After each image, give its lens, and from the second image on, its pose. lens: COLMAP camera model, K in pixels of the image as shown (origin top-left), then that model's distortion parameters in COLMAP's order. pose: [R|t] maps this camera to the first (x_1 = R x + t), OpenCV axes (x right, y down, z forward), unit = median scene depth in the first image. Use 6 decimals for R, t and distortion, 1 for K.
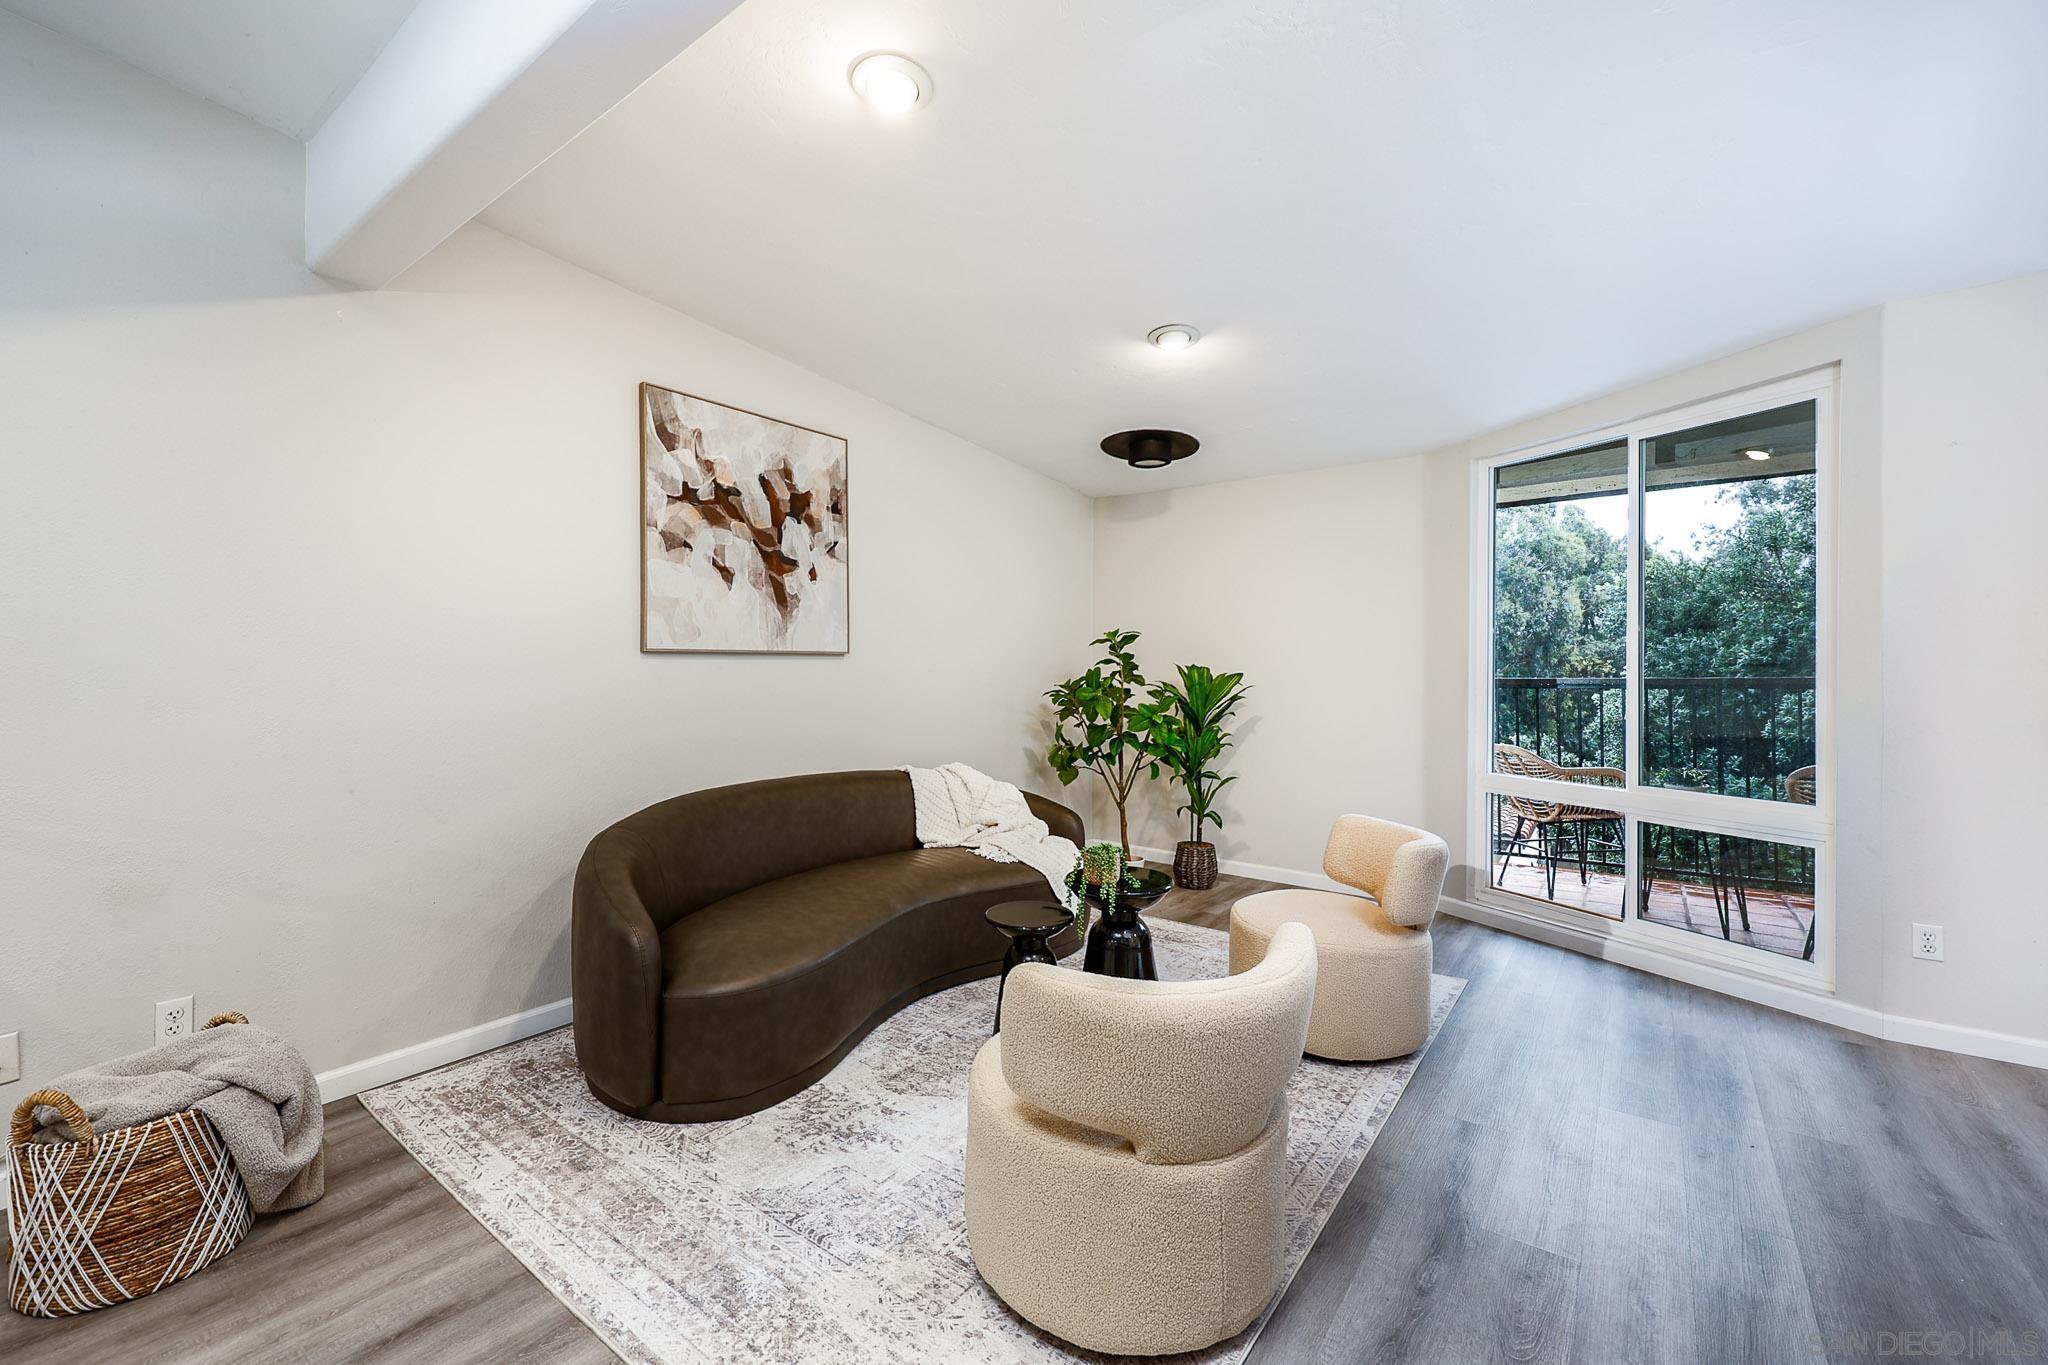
lens RADIAL K [[840.8, 0, 1011.0], [0, 840.8, 675.0], [0, 0, 1]] dist [0.001578, -0.000066]
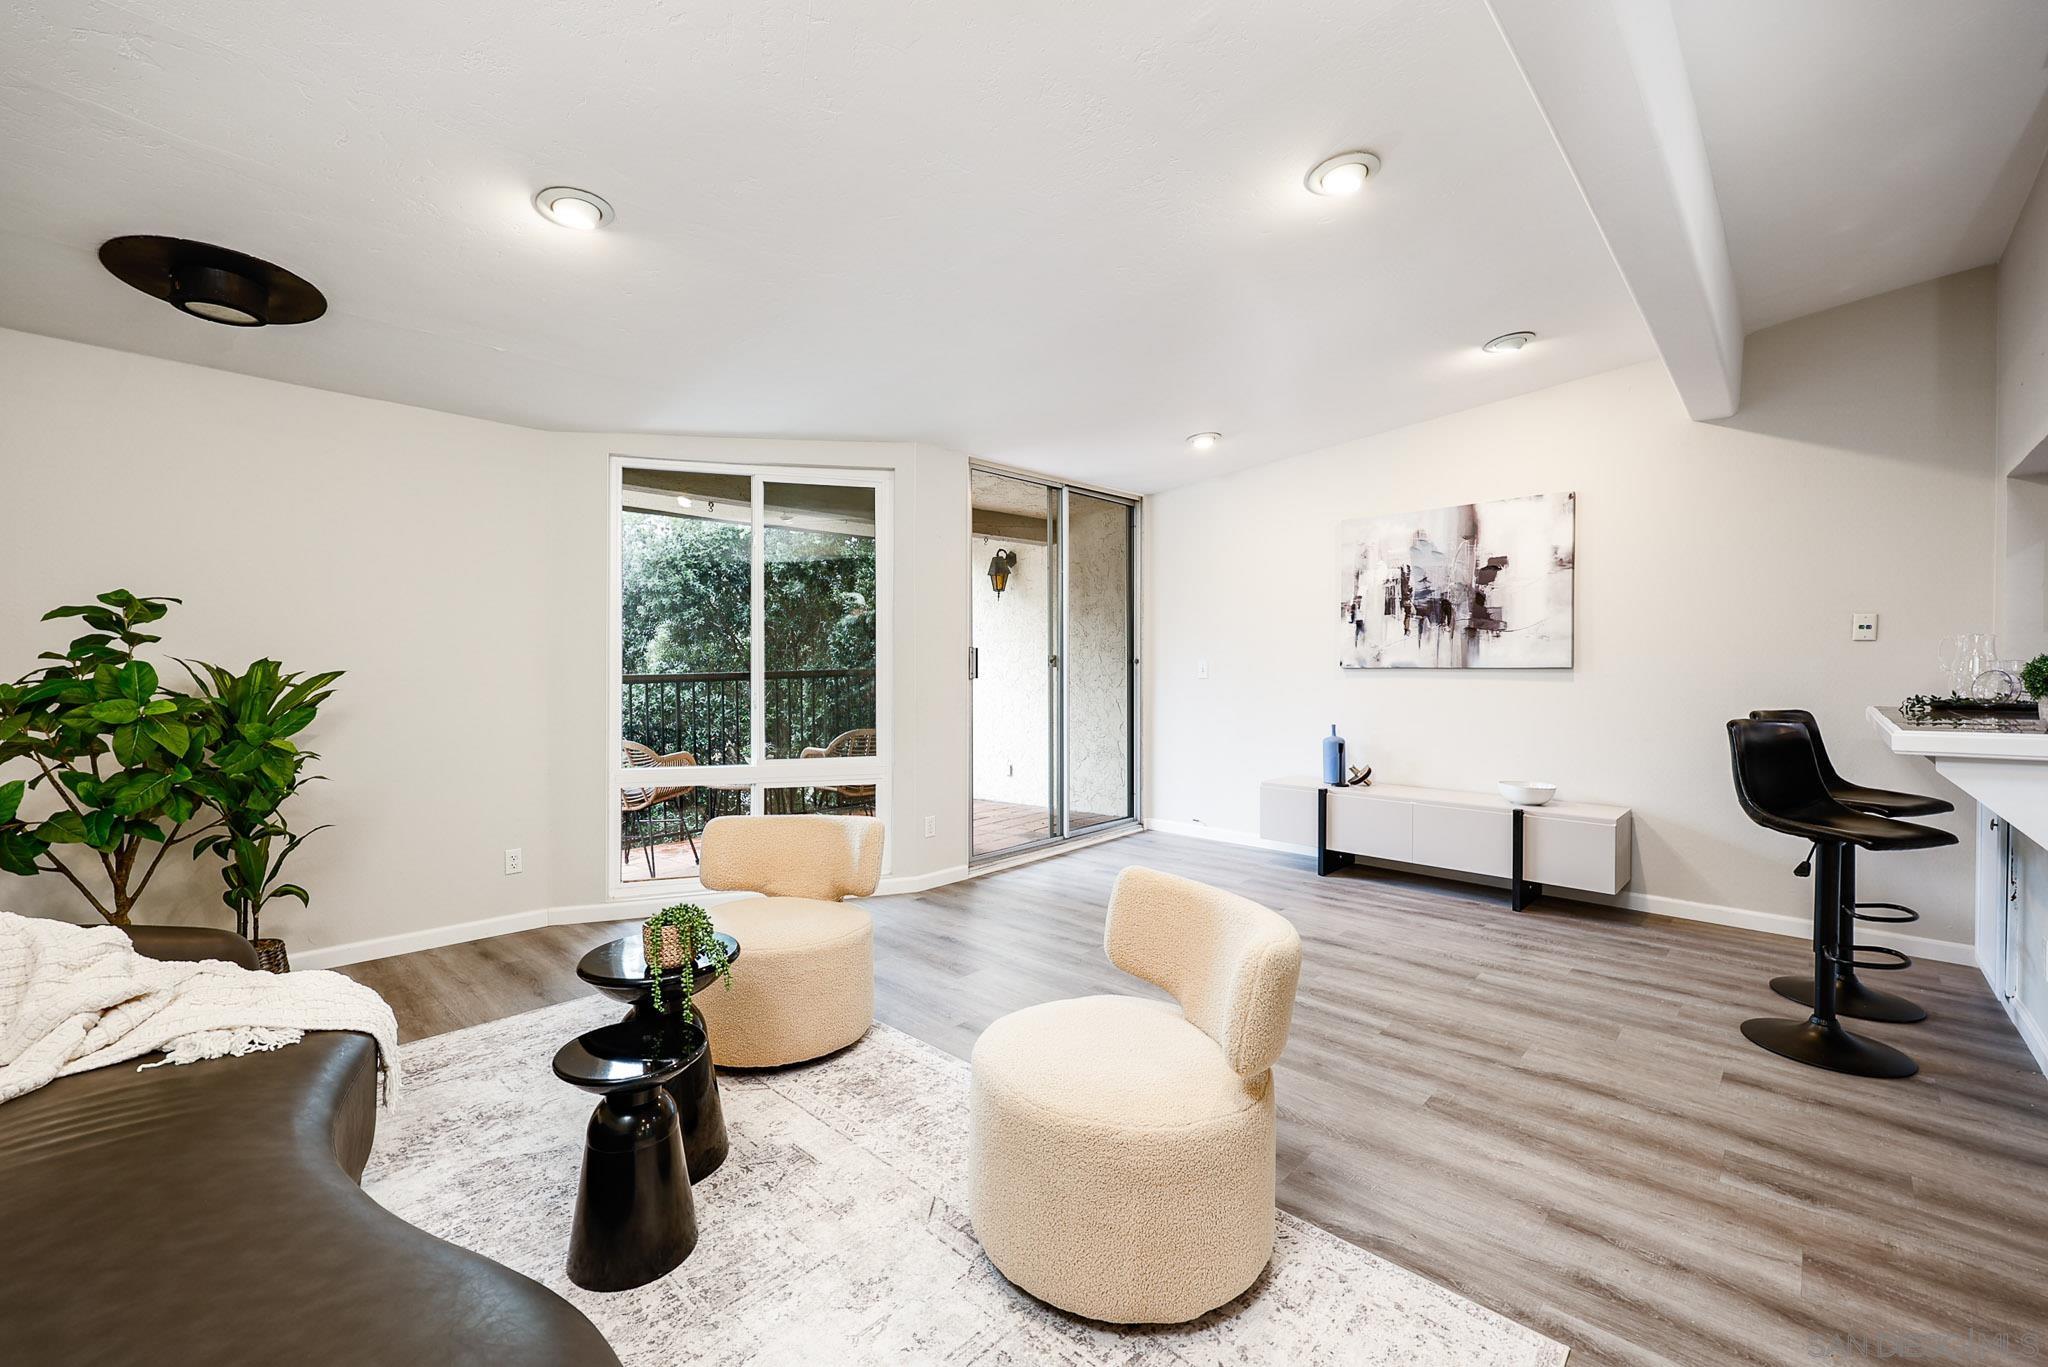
lens RADIAL K [[840.8, 0, 1011.0], [0, 840.8, 676.0], [0, 0, 1]] dist [0.001578, -0.000066]
pose [[0.126354, -0.011608, 0.991917, -0.414836], [0.006739, 0.999918, 0.010843, -0.002007], [-0.991962, 0.005314, 0.126422, 0.460142]]
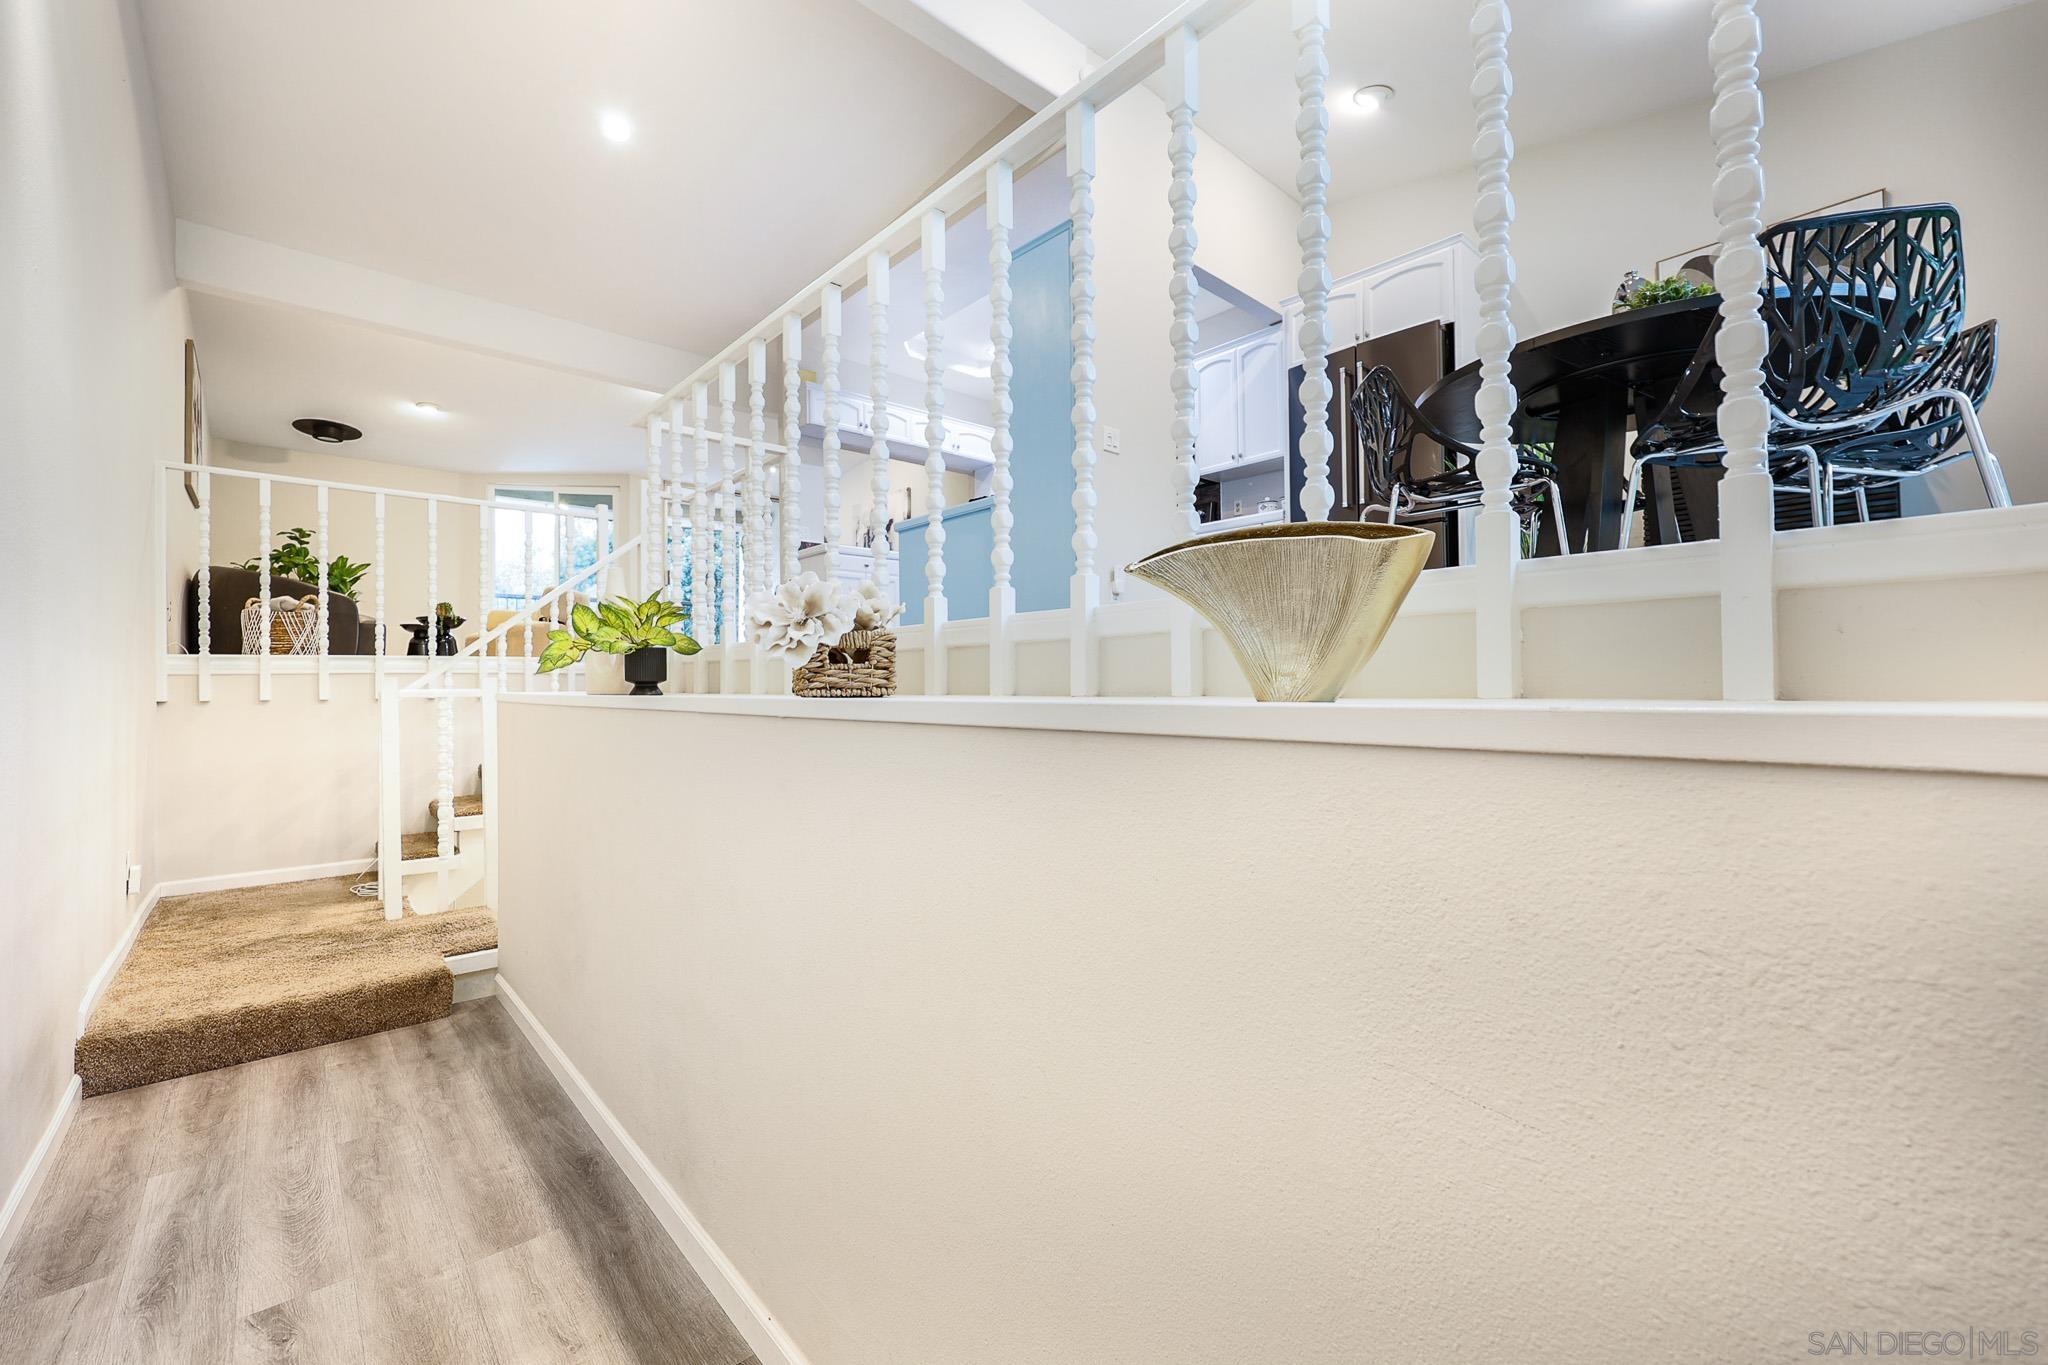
lens RADIAL K [[827.8, 0, 1010.6], [0, 827.8, 682.1], [0, 0, 1]] dist [0.000330, -0.000067]
pose [[0.196030, 0.010643, 0.980540, -1.536920], [0.019796, 0.999694, -0.014809, 0.389647], [-0.980398, 0.022313, 0.195760, -0.923628]]
